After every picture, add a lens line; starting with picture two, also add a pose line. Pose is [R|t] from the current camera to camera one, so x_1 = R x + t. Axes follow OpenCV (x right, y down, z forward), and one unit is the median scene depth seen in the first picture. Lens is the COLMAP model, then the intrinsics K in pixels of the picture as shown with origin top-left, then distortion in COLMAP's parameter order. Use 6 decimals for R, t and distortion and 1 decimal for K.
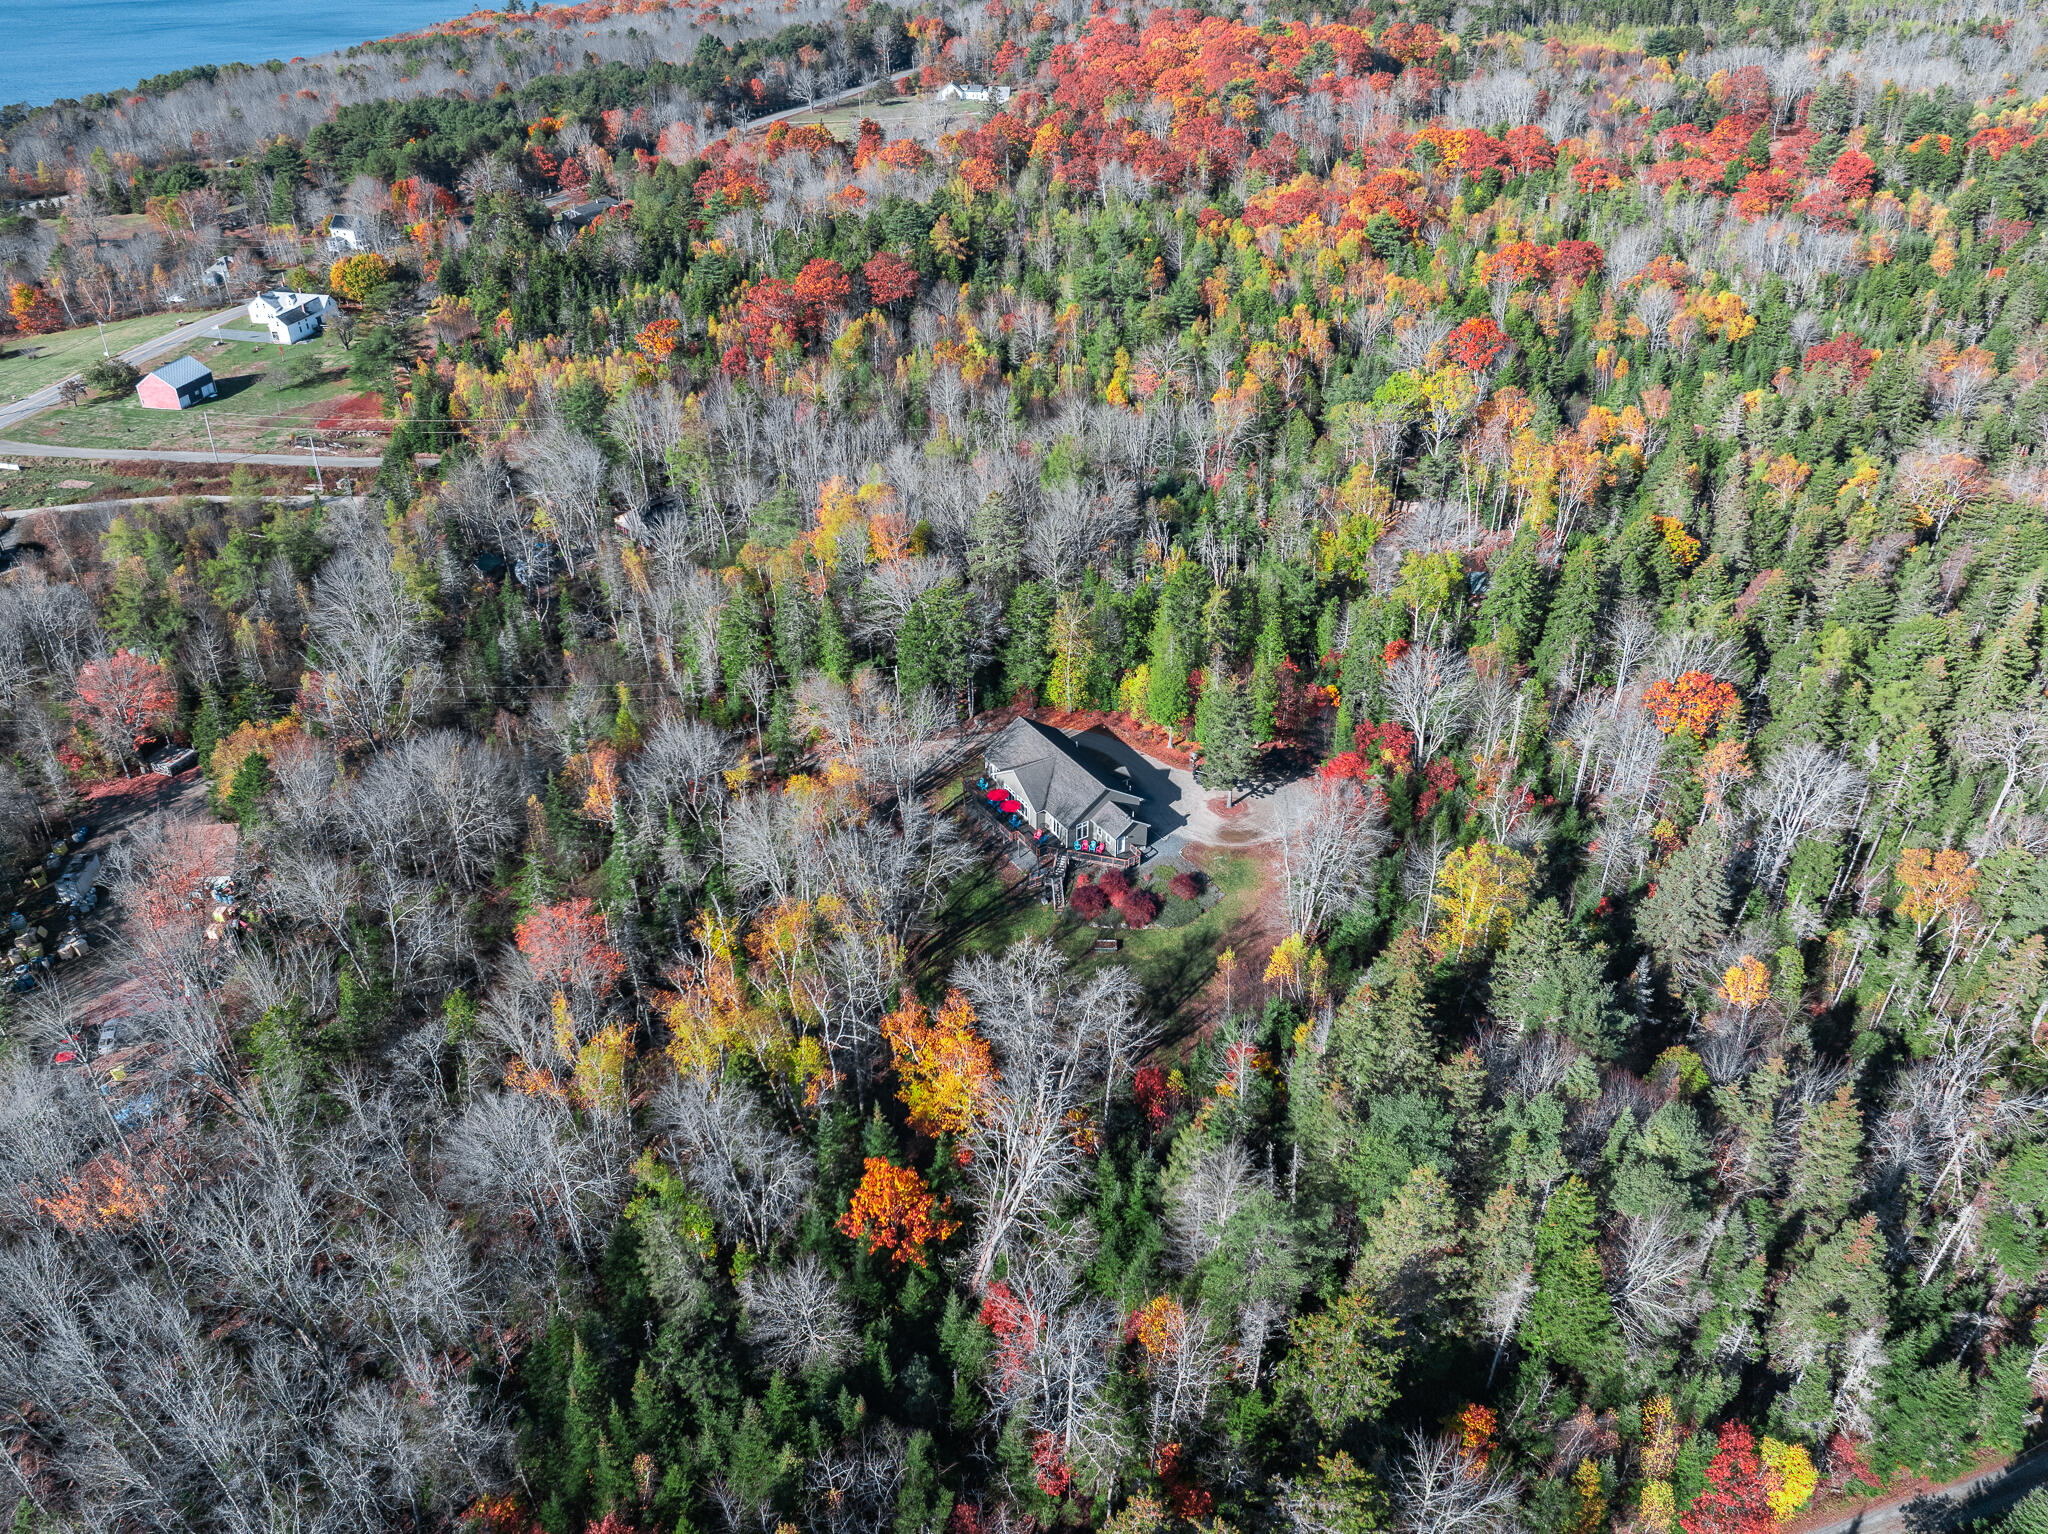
lens RADIAL K [[1494.0, 0, 1020.0], [0, 1494.0, 676.0], [0, 0, 1]] dist [-0.034241, -0.005635]
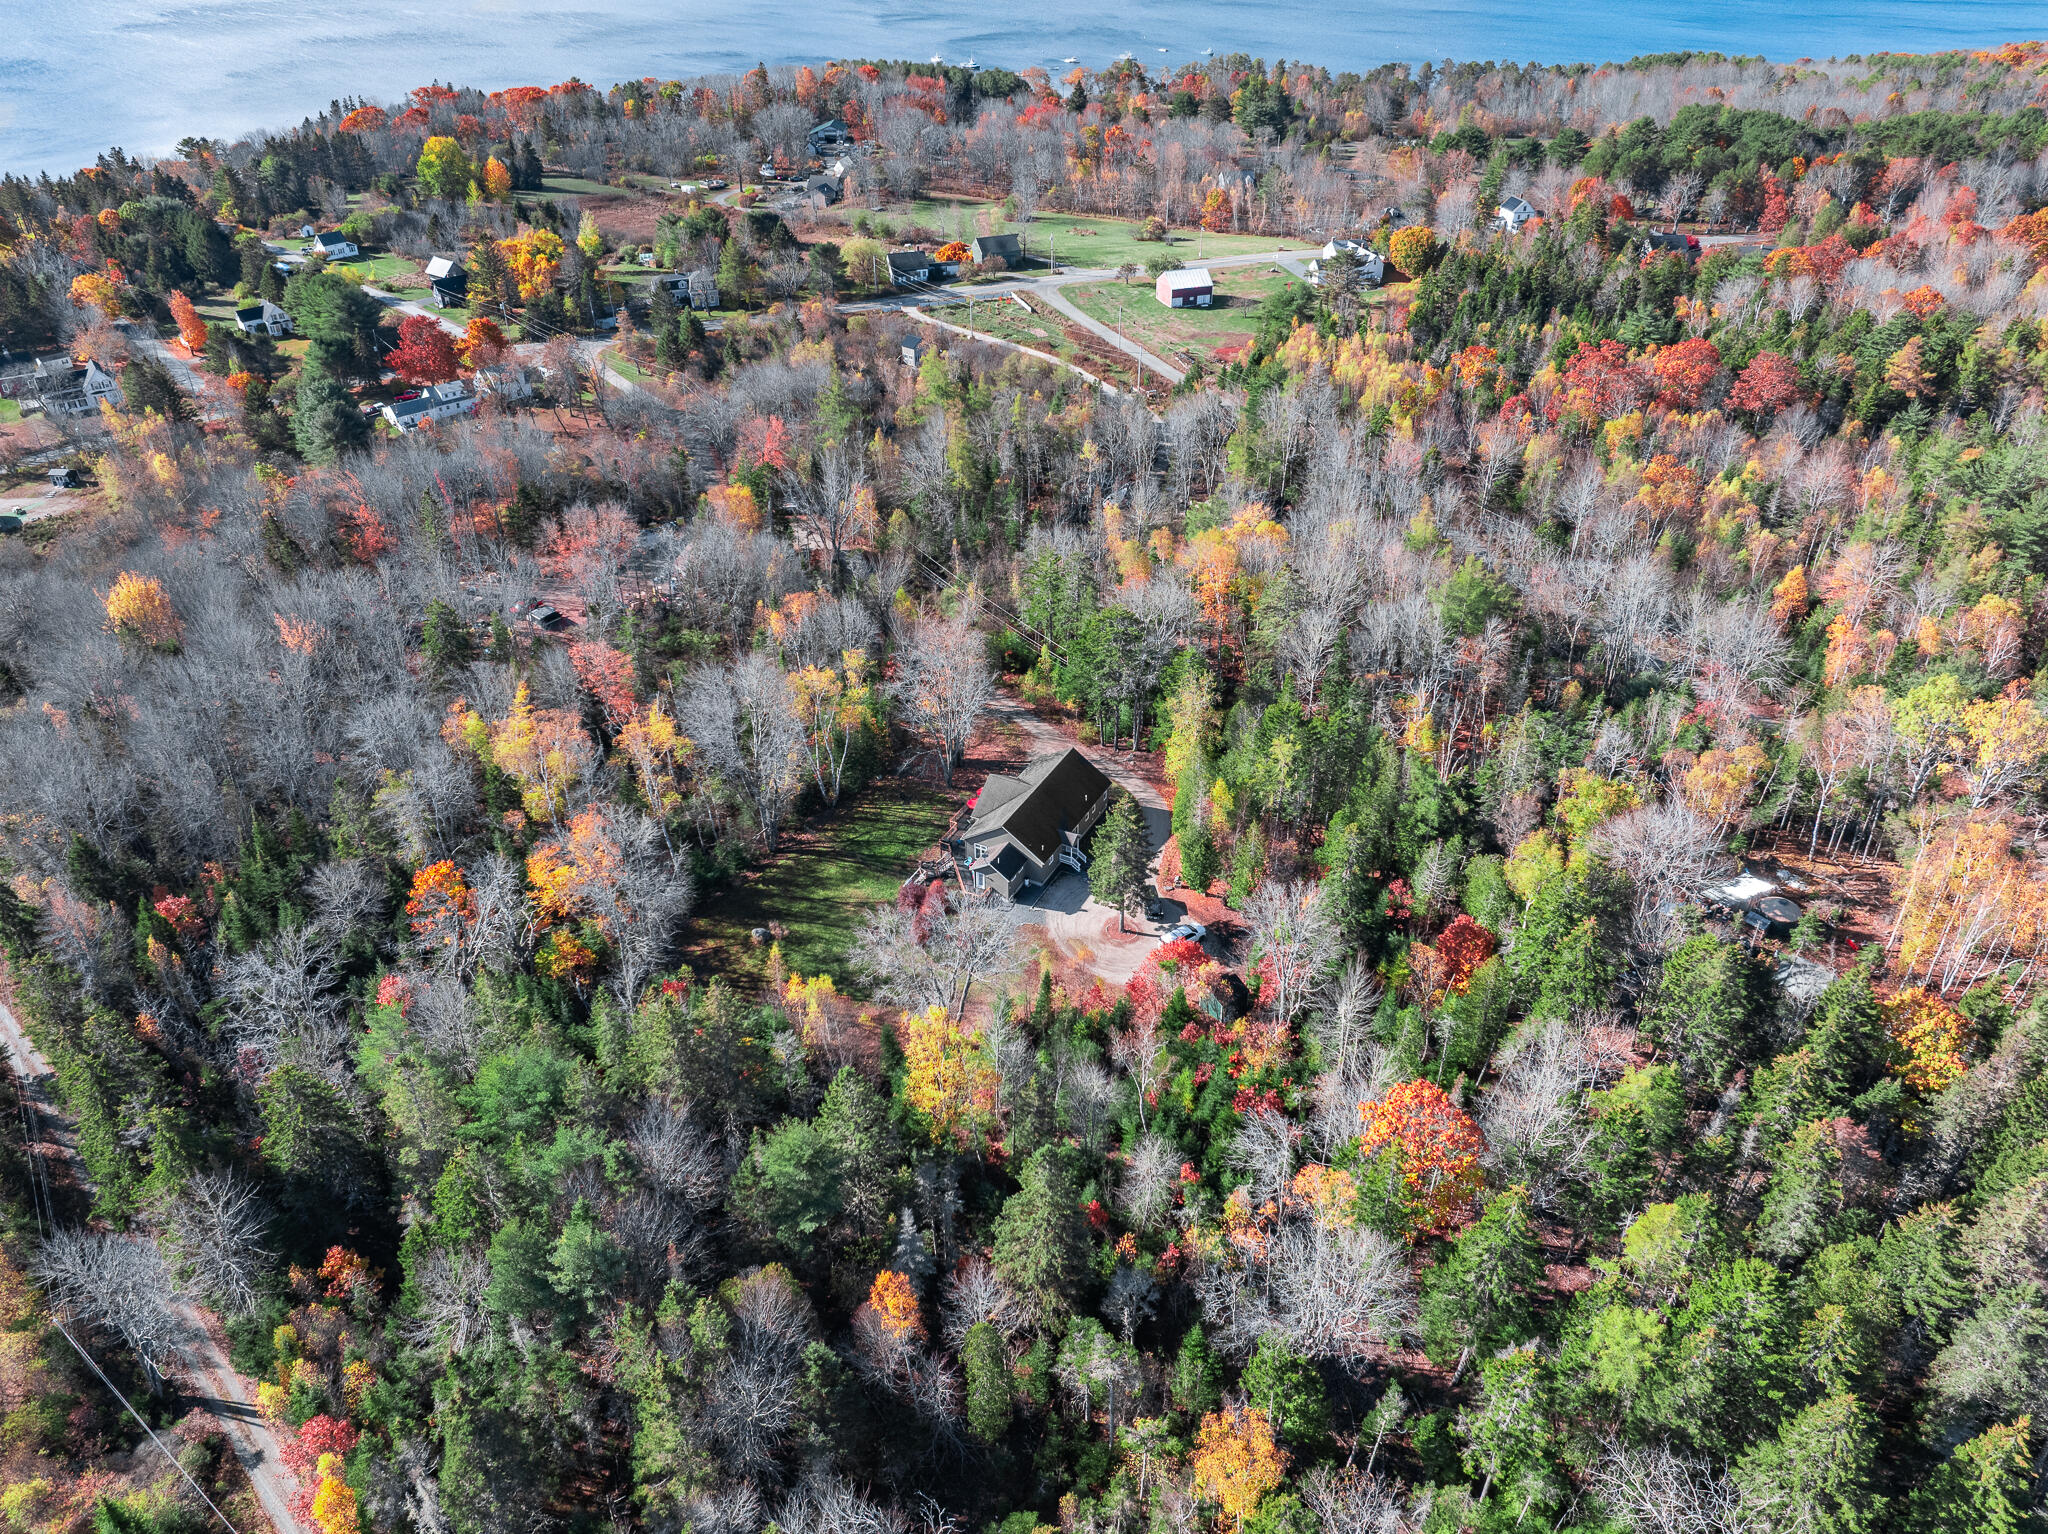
lens RADIAL K [[1465.4, 0, 1020.8], [0, 1465.4, 753.2], [0, 0, 1]] dist [-0.036513, 0.006529]
pose [[0.507974, 0.469585, -0.722117, 0.669849], [-0.428379, 0.865031, 0.261176, -0.205045], [0.747298, 0.176669, 0.640573, 0.326952]]
